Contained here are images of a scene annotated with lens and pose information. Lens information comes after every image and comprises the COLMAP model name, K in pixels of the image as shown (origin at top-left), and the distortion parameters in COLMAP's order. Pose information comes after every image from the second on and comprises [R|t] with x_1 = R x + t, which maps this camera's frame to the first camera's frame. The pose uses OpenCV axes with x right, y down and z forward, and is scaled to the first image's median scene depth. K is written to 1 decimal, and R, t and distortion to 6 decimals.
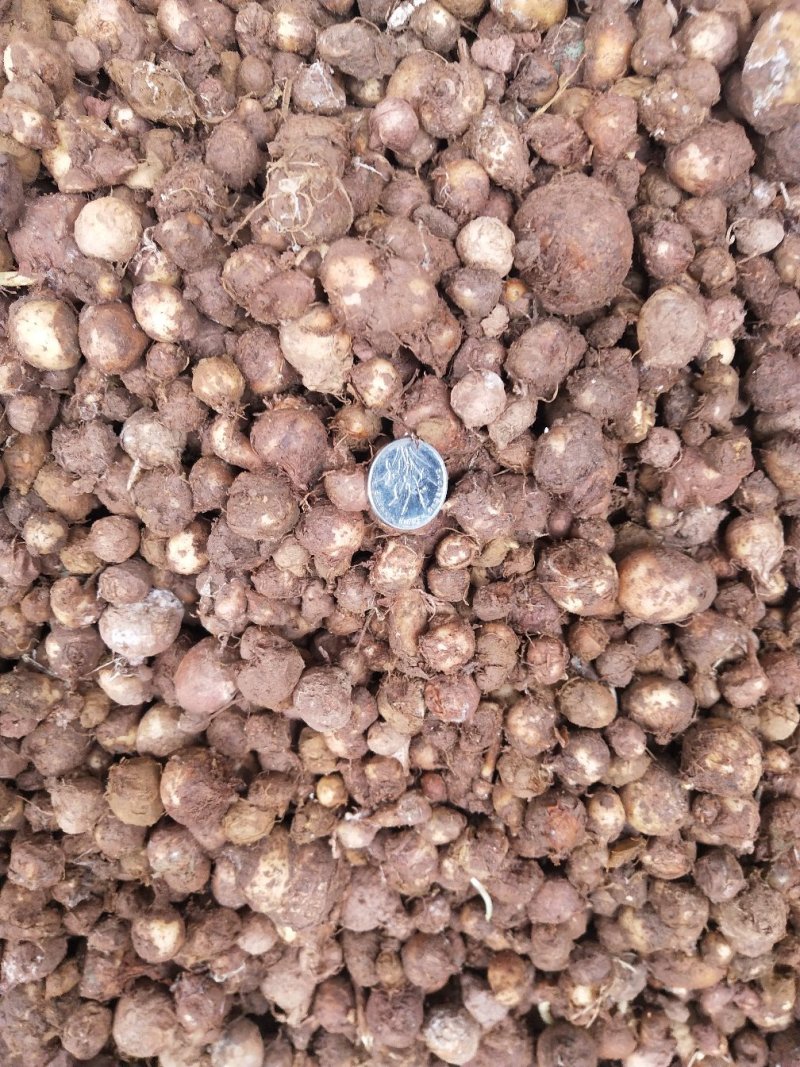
lens RADIAL K [[853.3, 0, 400.0], [0, 853.3, 533.5], [0, 0, 1]] dist [-0.044614, 0.079650]
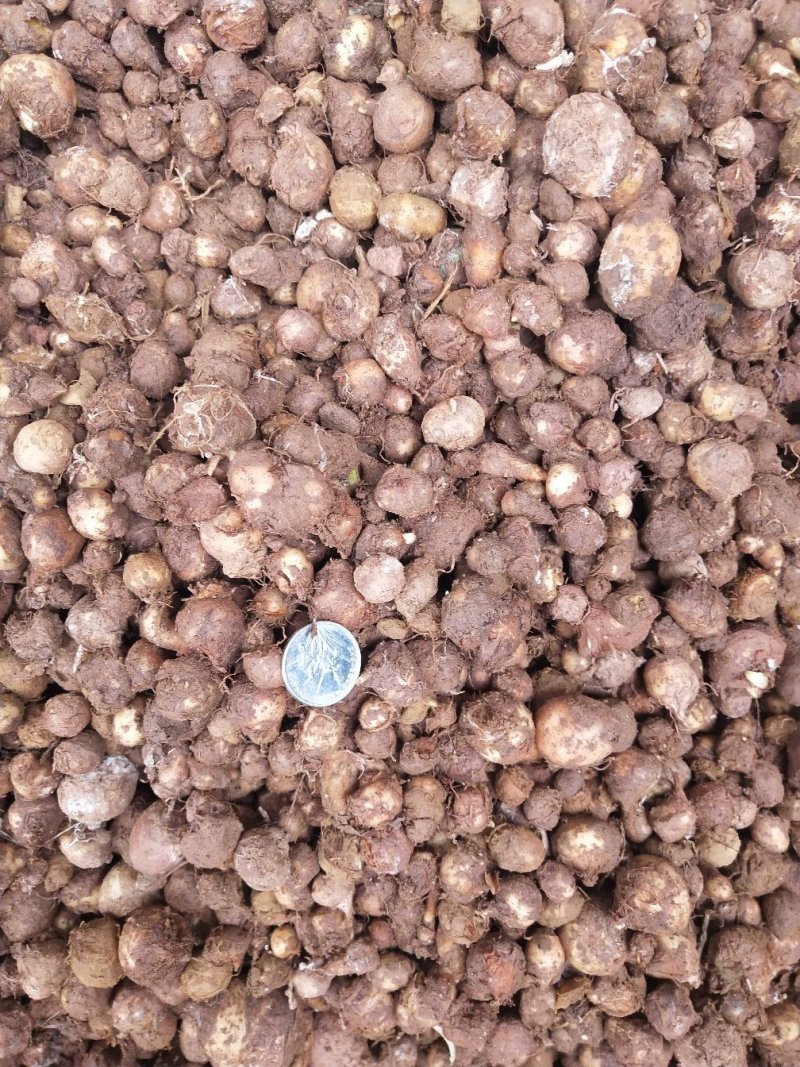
lens RADIAL K [[853.3, 0, 400.0], [0, 853.3, 533.5], [0, 0, 1]] dist [-0.044614, 0.079650]
pose [[0.997547, -0.062496, -0.031542, 0.136469], [0.059333, 0.993911, -0.092842, -0.098091], [0.037153, 0.090743, 0.995181, -0.080127]]
